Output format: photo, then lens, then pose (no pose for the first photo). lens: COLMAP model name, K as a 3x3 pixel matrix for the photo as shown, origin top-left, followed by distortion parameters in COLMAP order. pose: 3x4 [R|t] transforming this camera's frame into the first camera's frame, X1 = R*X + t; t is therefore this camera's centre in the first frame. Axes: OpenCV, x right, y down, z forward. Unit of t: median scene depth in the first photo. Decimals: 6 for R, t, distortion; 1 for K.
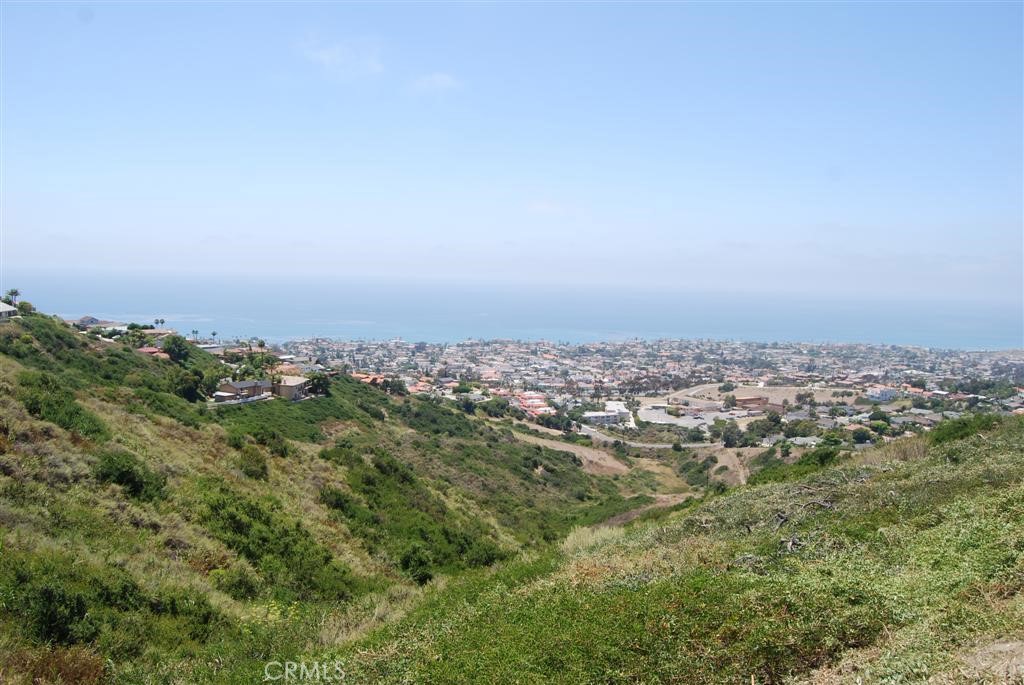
lens RADIAL K [[812.4, 0, 520.9], [0, 812.4, 346.4], [0, 0, 1]] dist [-0.091961, 0.040533]
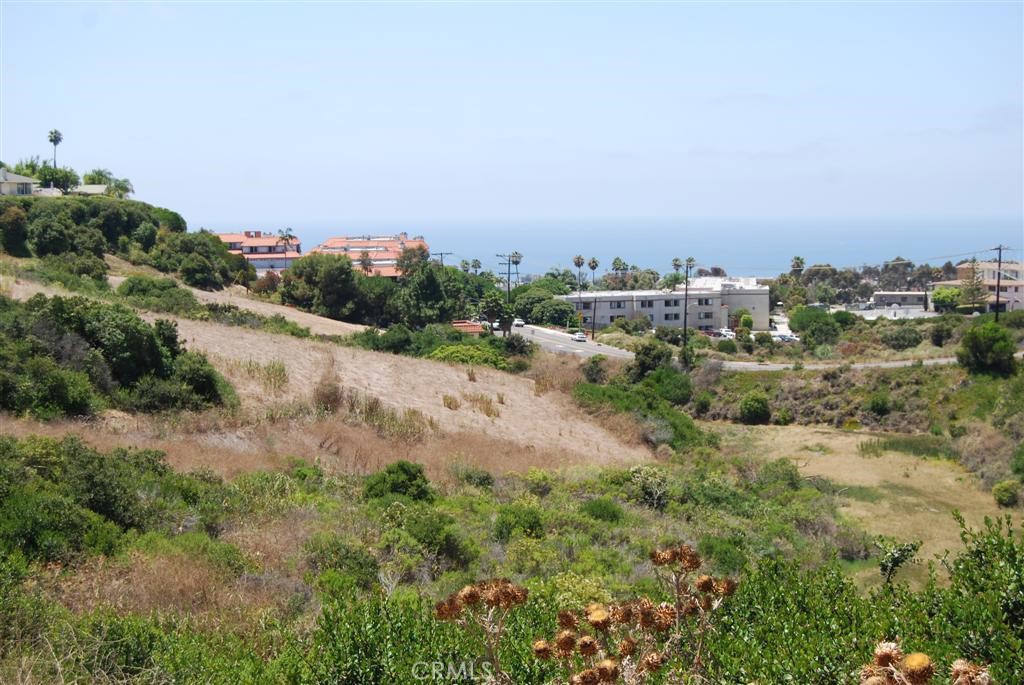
lens RADIAL K [[1558.3, 0, 521.3], [0, 1558.3, 331.5], [0, 0, 1]] dist [-0.025894, 0.000000]
pose [[0.995145, -0.033690, -0.092475, 0.126395], [0.031891, 0.999274, -0.020862, 0.123374], [0.093111, 0.017811, 0.995496, 0.669501]]
